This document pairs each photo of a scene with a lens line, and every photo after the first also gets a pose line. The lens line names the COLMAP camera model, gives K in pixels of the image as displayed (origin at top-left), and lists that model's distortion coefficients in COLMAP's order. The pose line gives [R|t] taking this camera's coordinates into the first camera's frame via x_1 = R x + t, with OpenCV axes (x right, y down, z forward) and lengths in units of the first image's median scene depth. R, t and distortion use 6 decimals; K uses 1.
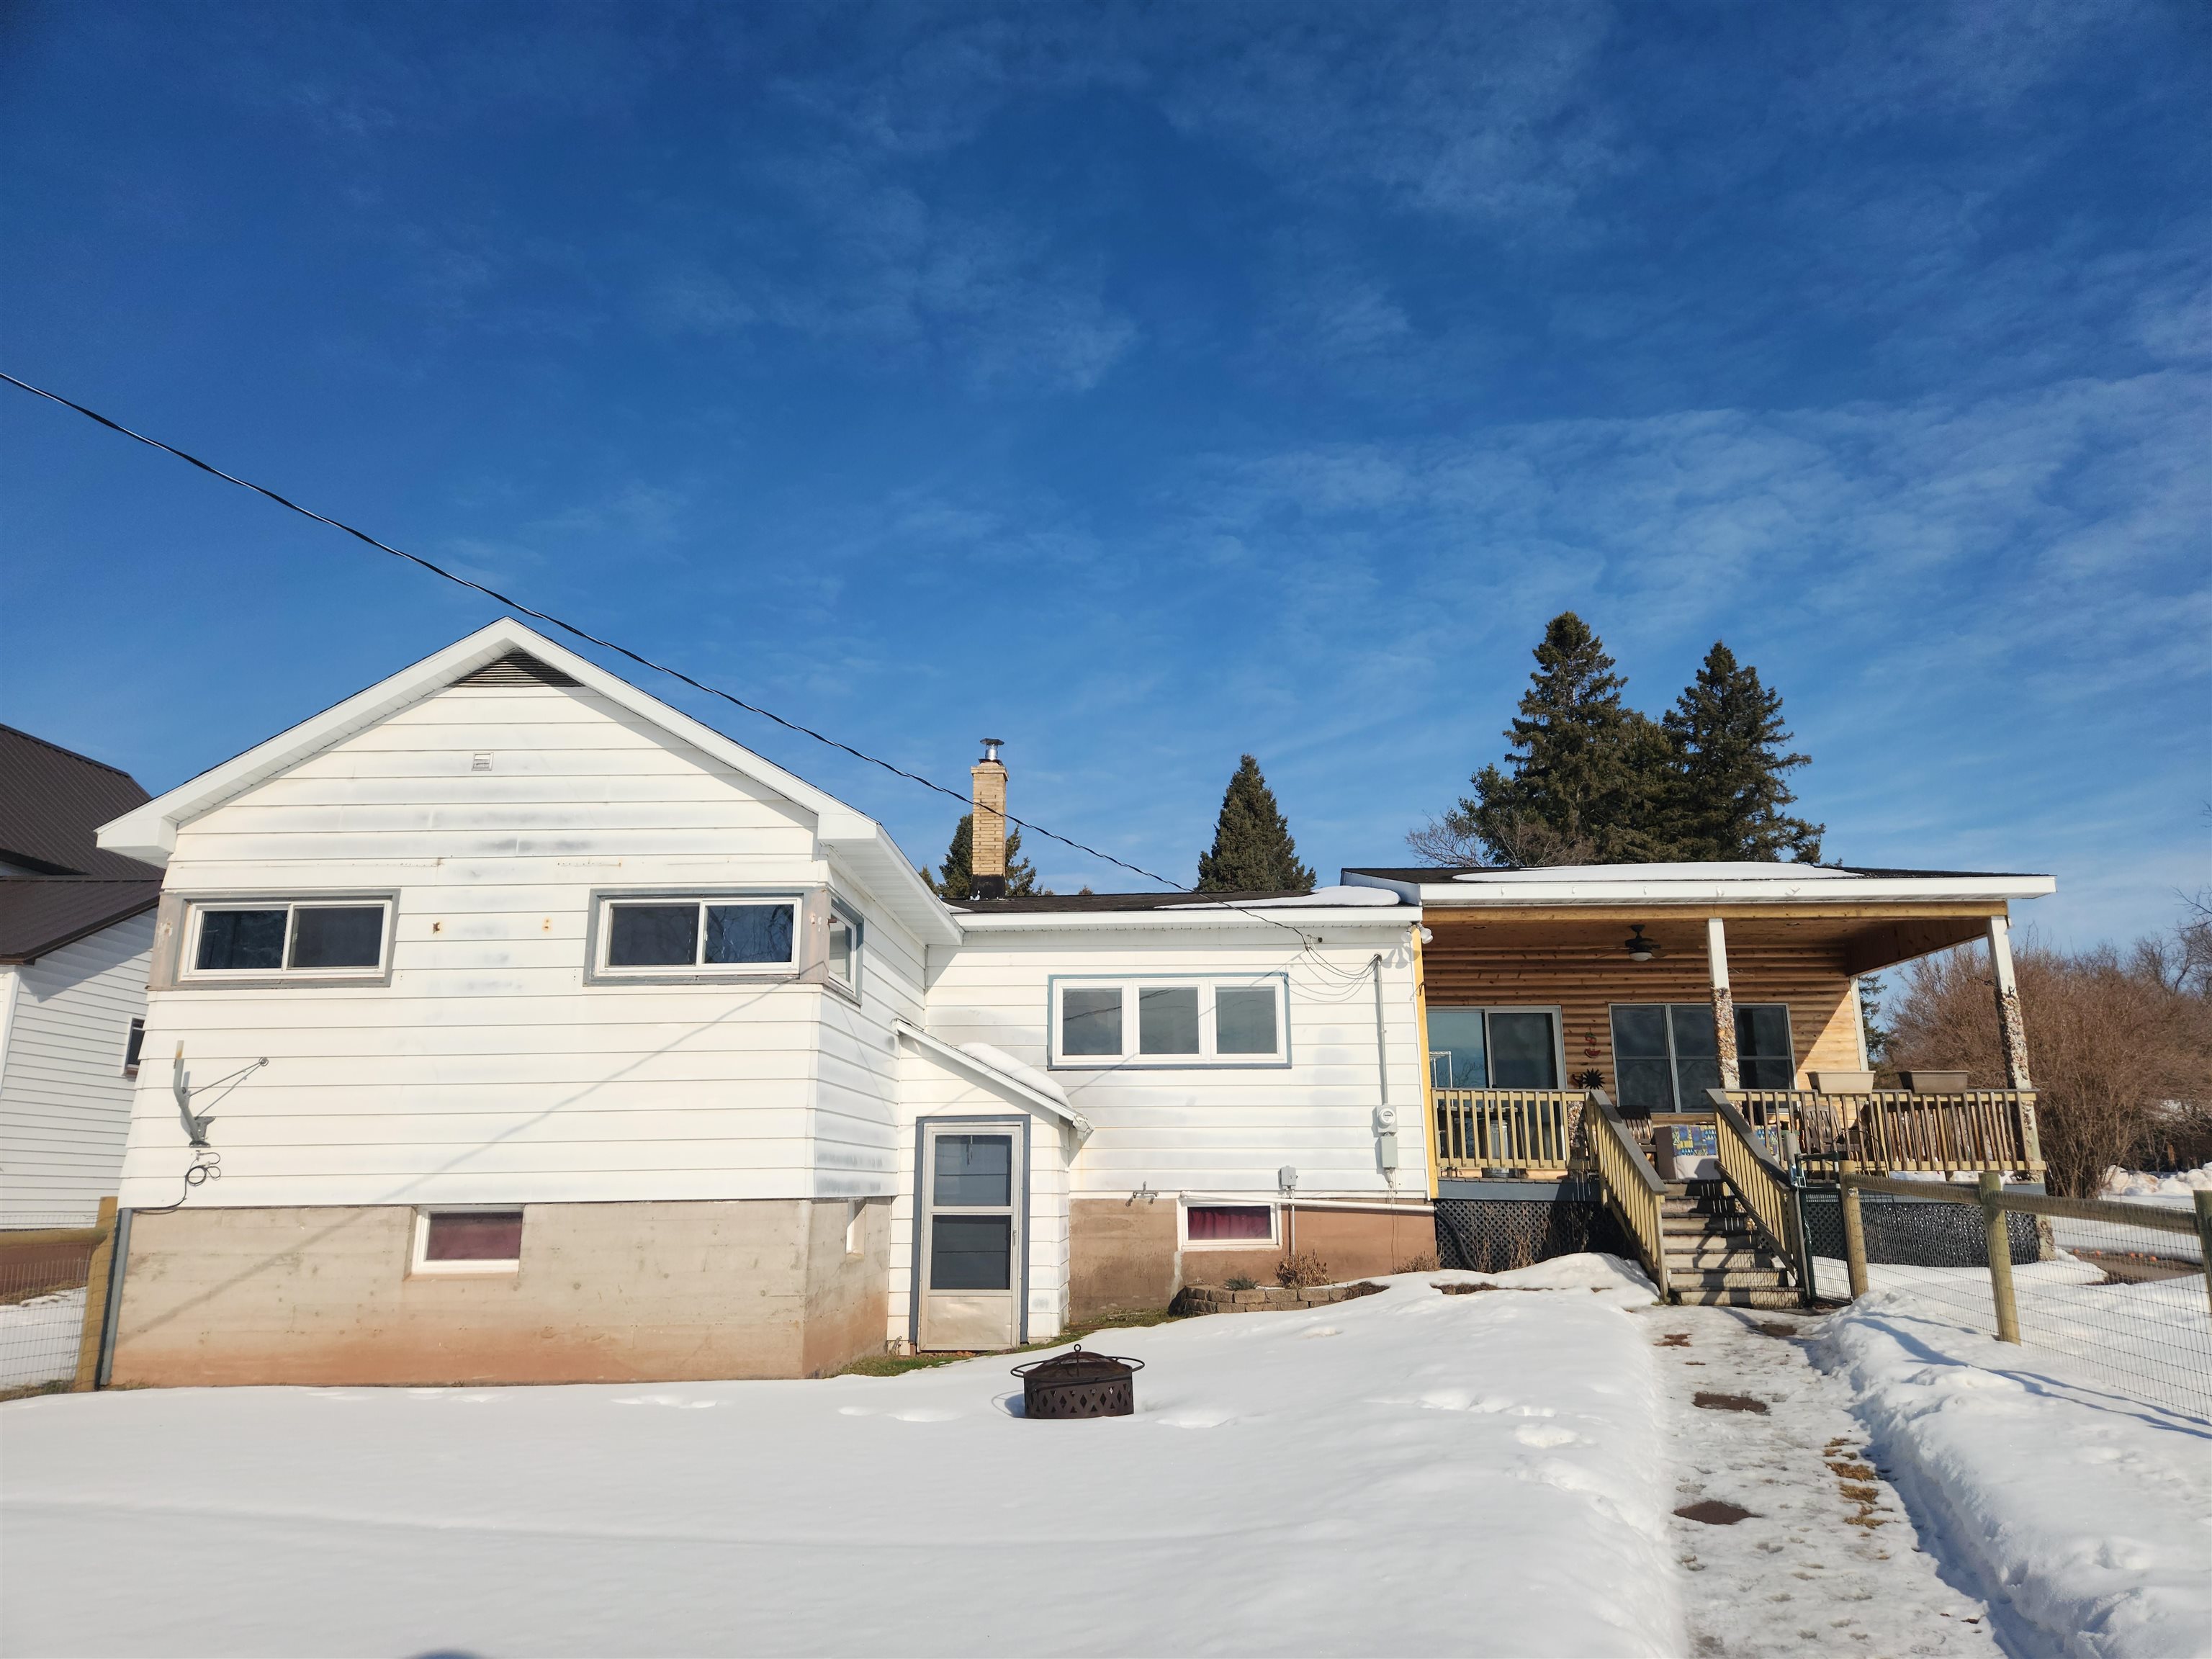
lens RADIAL K [[1553.9, 0, 1113.6], [0, 1553.9, 804.0], [0, 0, 1]] dist [0.057220, -0.007712]
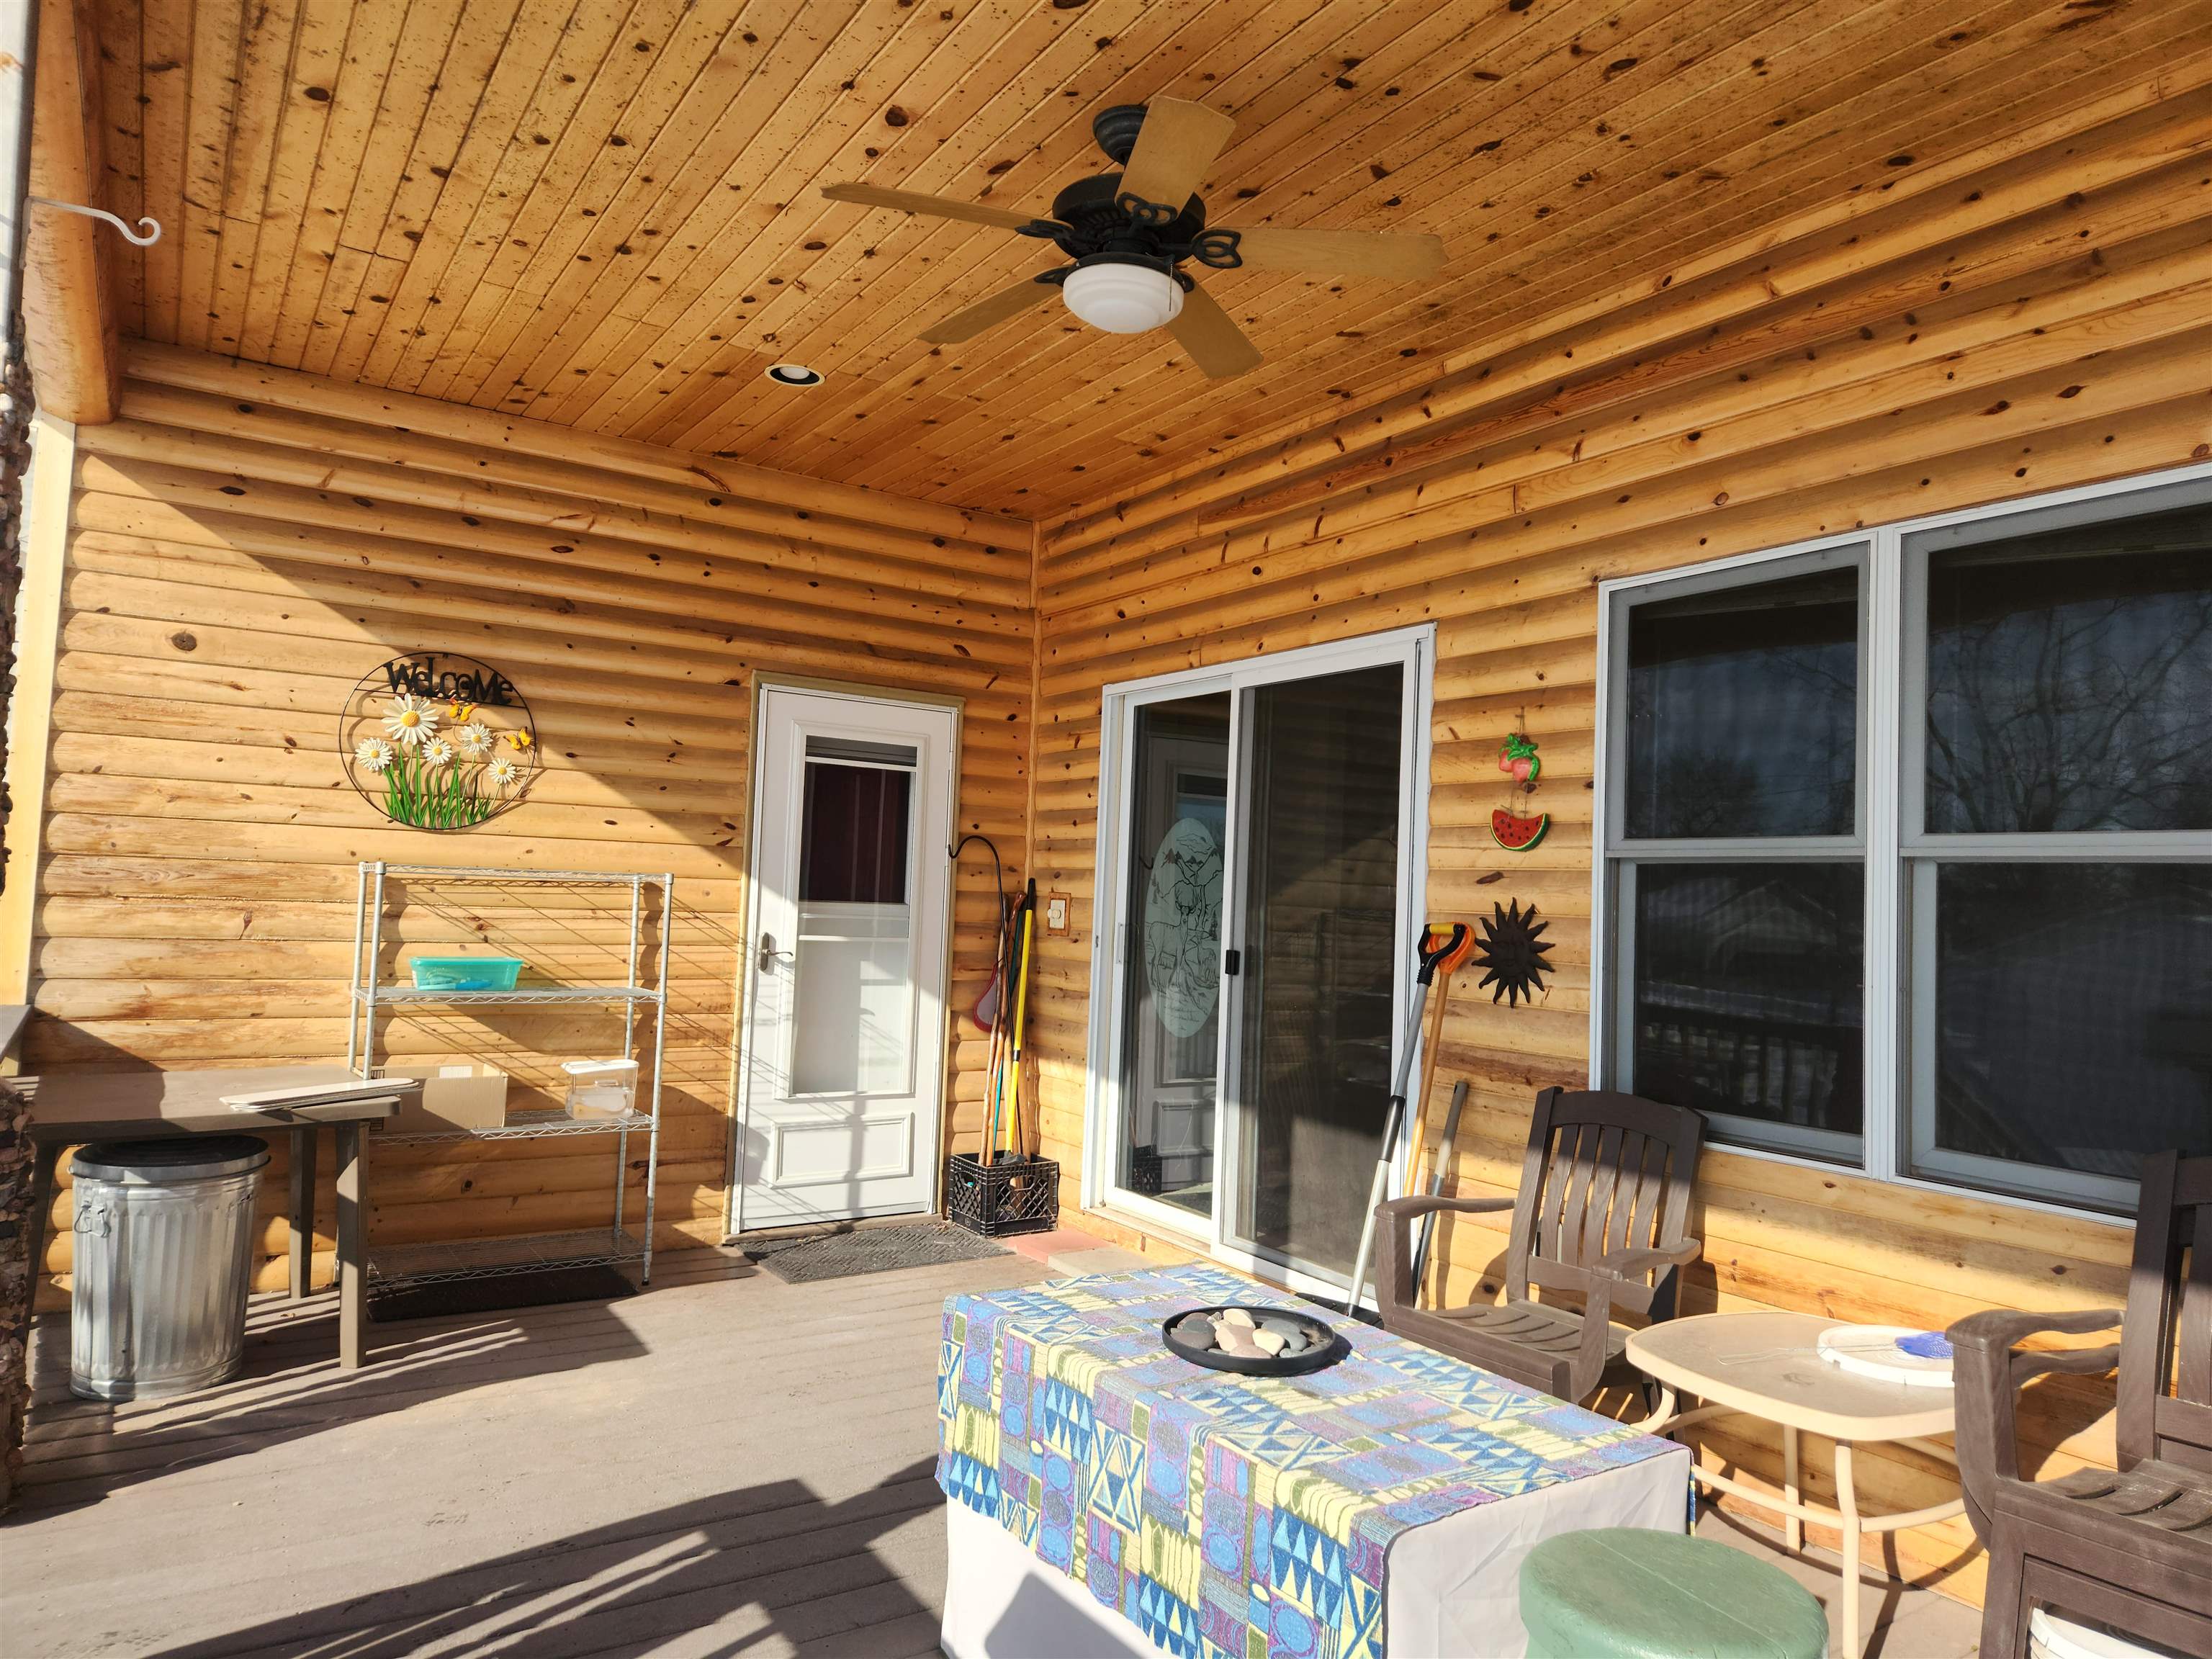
lens RADIAL K [[1553.9, 0, 1113.6], [0, 1553.9, 804.0], [0, 0, 1]] dist [0.057220, -0.007712]
pose [[0.555989, -0.031031, -0.830610, 0.262623], [0.166319, 0.983246, 0.074597, 0.076348], [0.814379, -0.179621, 0.551836, 0.489142]]
